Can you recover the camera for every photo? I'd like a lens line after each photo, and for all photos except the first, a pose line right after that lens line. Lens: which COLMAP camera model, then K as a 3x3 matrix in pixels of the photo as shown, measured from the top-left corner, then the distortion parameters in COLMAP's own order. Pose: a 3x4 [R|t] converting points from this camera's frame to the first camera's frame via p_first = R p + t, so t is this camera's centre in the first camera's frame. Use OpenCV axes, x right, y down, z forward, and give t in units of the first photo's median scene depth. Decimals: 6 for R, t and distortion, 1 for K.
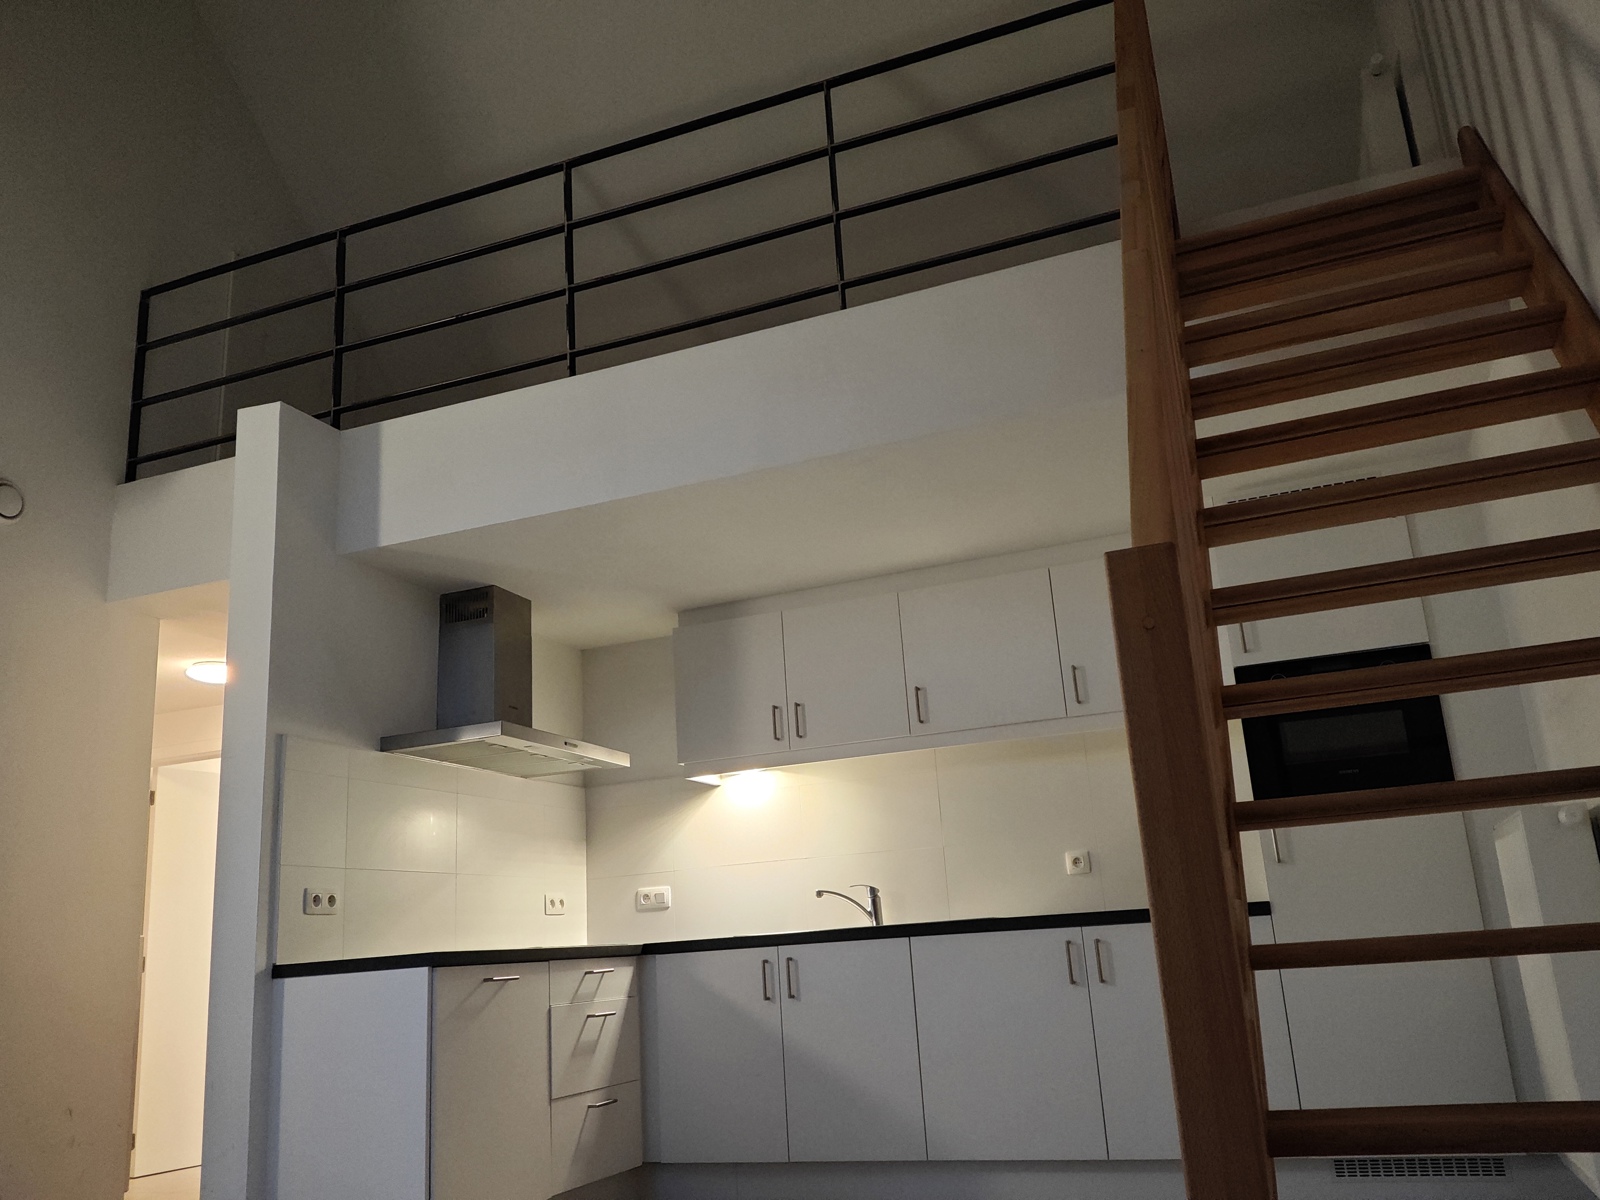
lens RADIAL K [[1311.1, 0, 798.1], [0, 1311.1, 608.1], [0, 0, 1]] dist [0.035859, -0.005205]
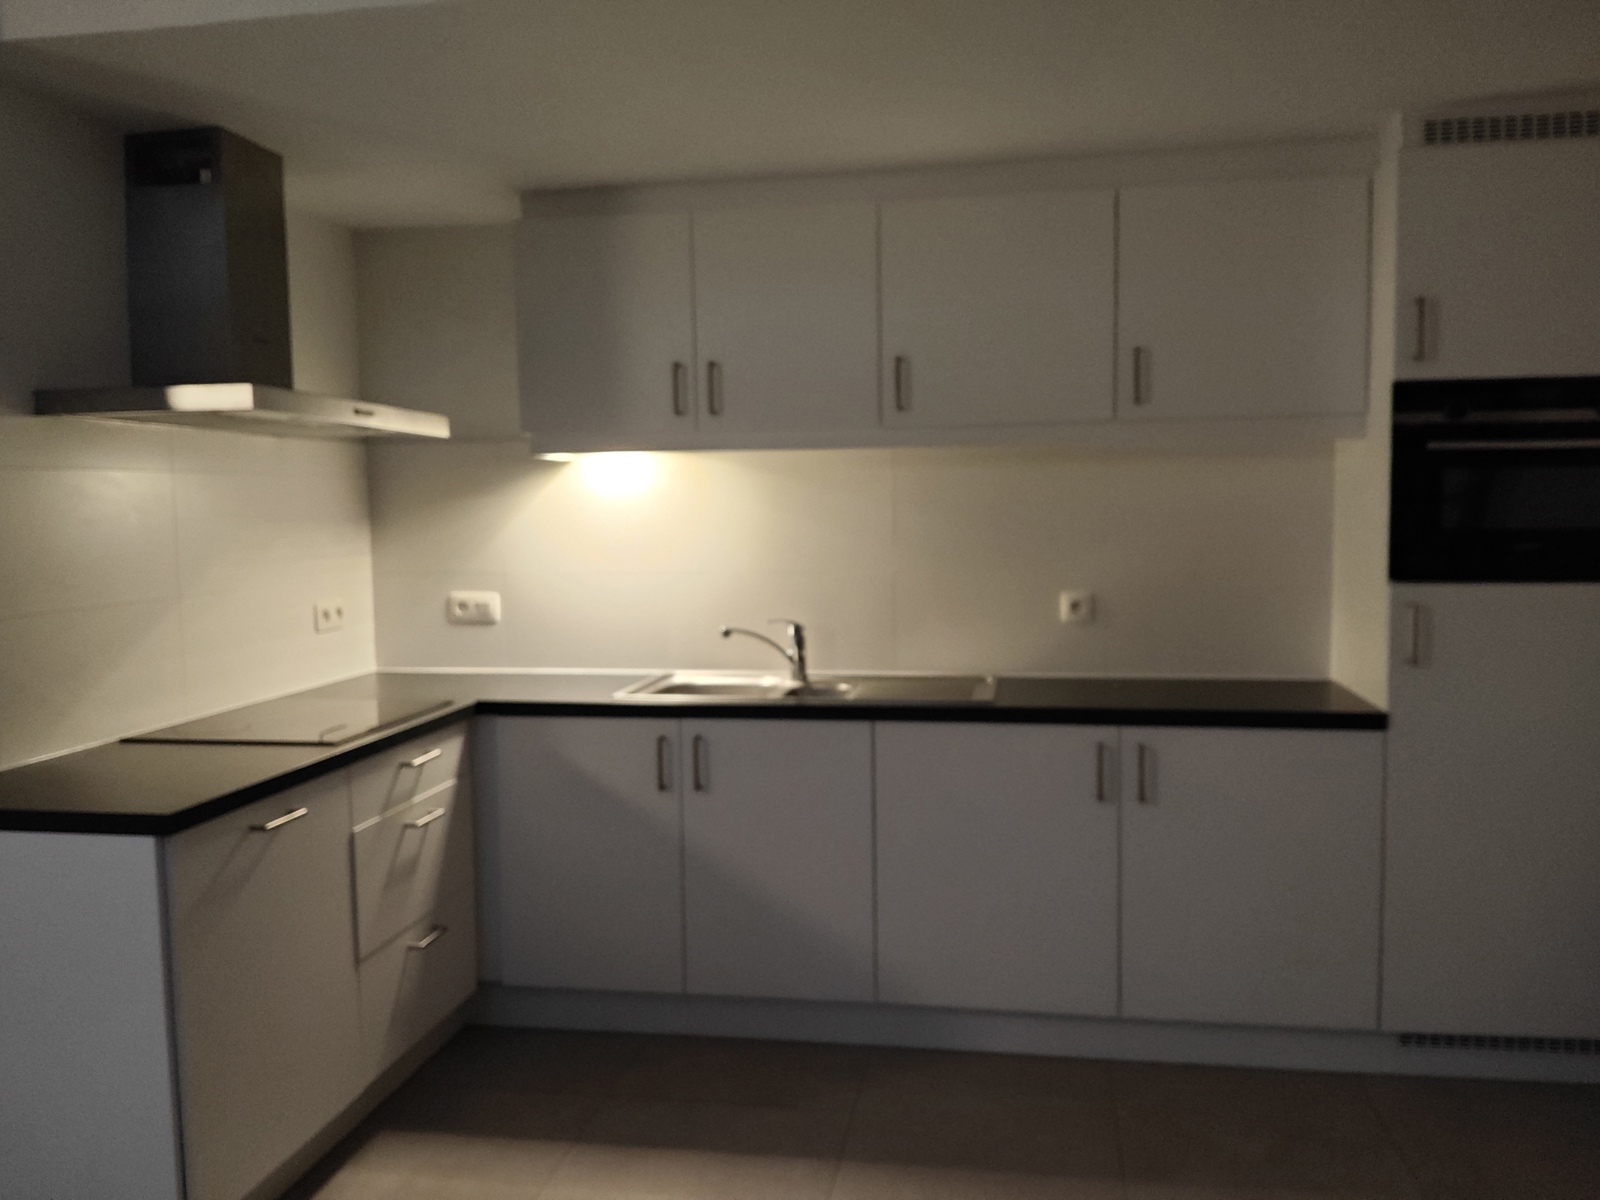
lens RADIAL K [[1311.1, 0, 798.1], [0, 1311.1, 608.1], [0, 0, 1]] dist [0.035859, -0.005205]
pose [[0.976532, 0.028298, 0.213505, -0.101077], [-0.098307, 0.940601, 0.324970, -0.032833], [-0.191627, -0.338333, 0.921309, 0.343716]]
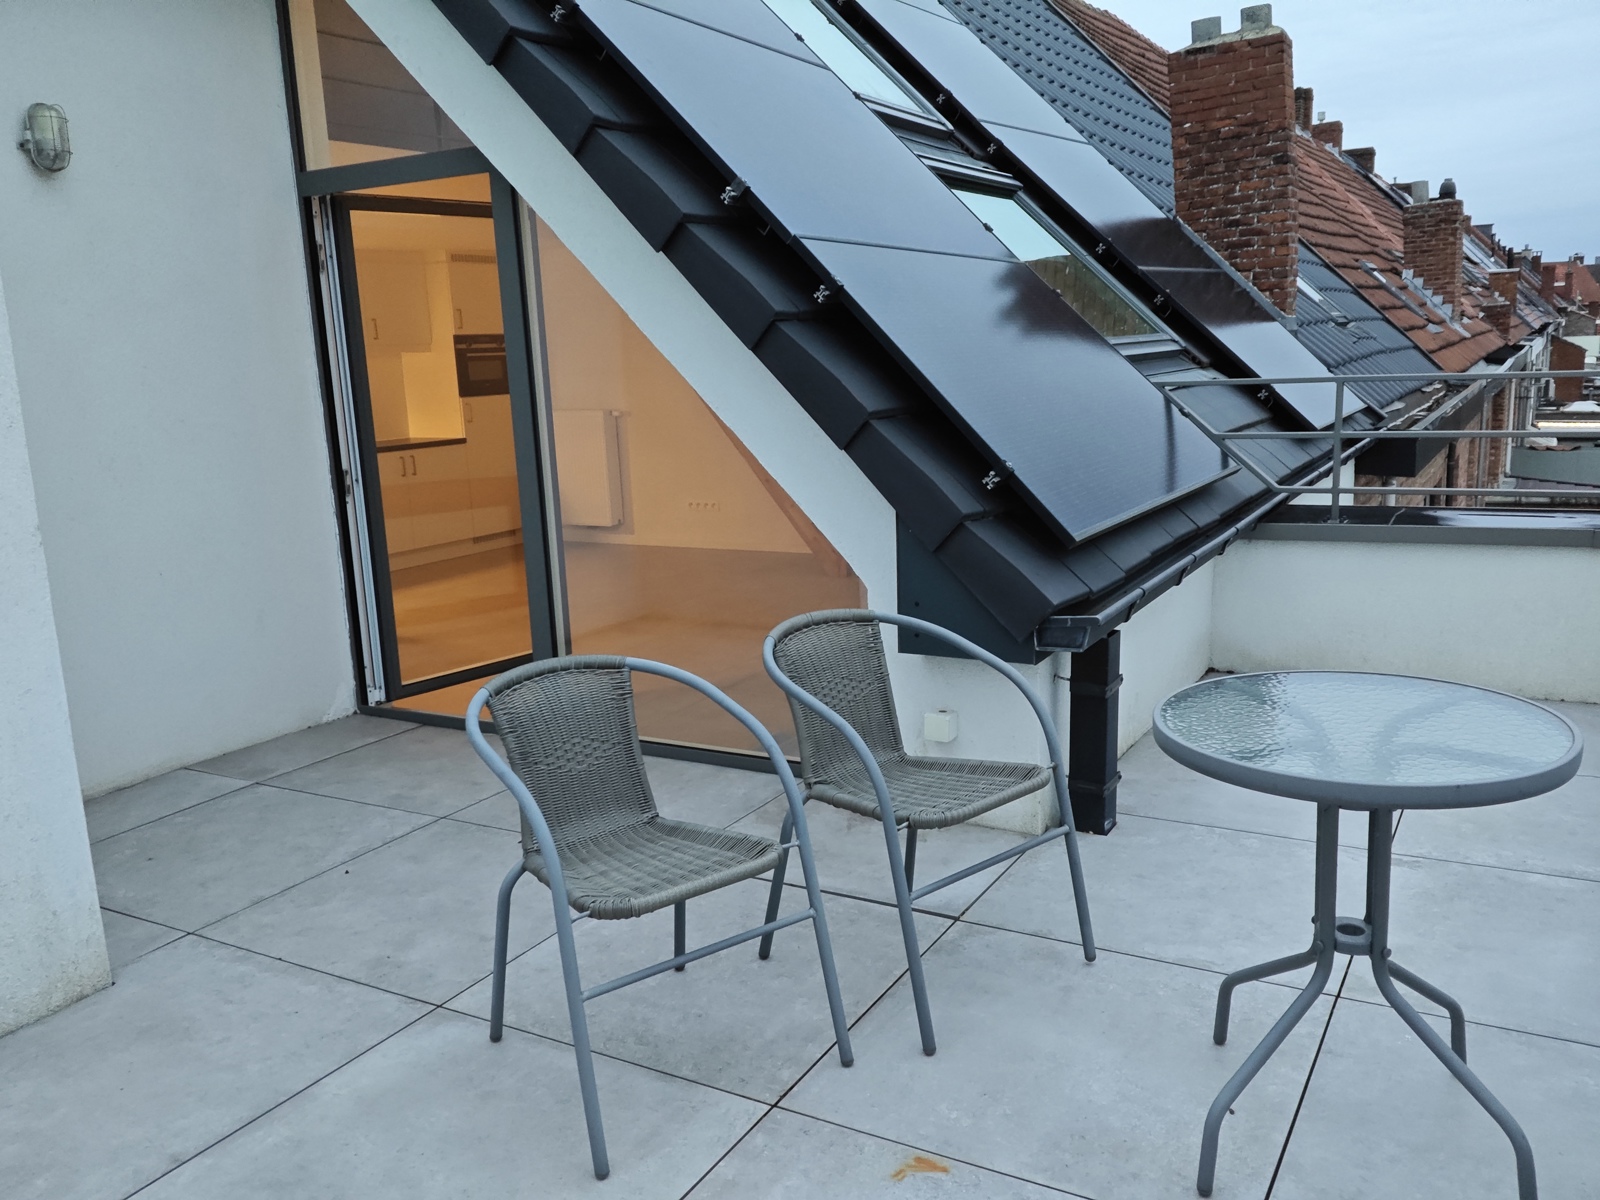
lens RADIAL K [[1311.1, 0, 798.1], [0, 1311.1, 608.1], [0, 0, 1]] dist [0.035859, -0.005205]
pose [[0.131803, -0.137940, 0.981631, -1.661703], [-0.244598, 0.955125, 0.167058, -0.023944], [-0.960625, -0.262124, 0.092149, 0.100689]]
